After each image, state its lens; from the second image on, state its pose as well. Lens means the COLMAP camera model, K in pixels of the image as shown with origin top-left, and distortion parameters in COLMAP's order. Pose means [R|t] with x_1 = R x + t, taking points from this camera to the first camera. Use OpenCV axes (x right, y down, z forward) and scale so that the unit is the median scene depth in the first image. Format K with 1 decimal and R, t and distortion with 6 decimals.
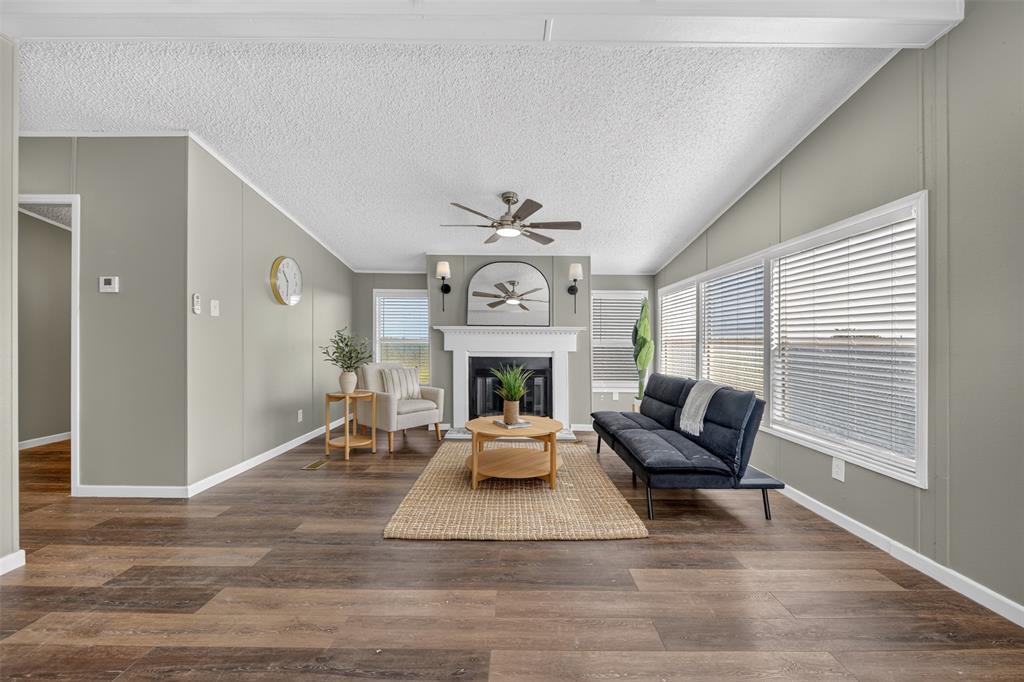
lens RADIAL K [[408.5, 0, 519.0], [0, 408.5, 340.1], [0, 0, 1]] dist [-0.005876, -0.000565]
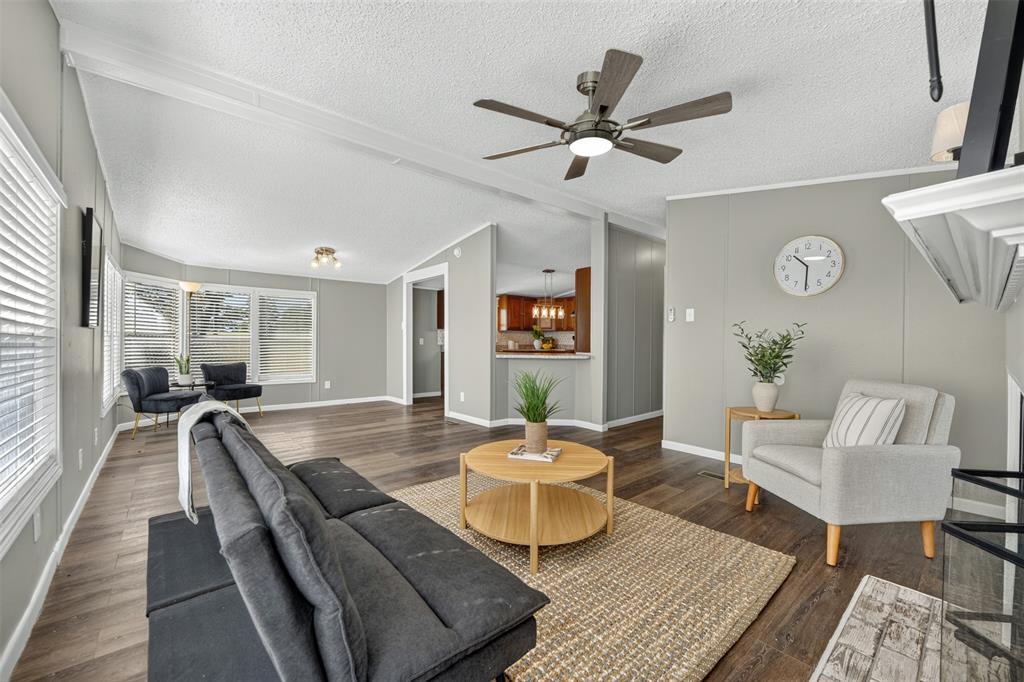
lens RADIAL K [[408.5, 0, 519.0], [0, 408.5, 340.1], [0, 0, 1]] dist [-0.005876, -0.000565]
pose [[-0.752209, -0.021342, -0.658579, 0.529253], [-0.015429, 0.999772, -0.014776, 0.028102], [0.658744, -0.000953, -0.752366, 1.715695]]
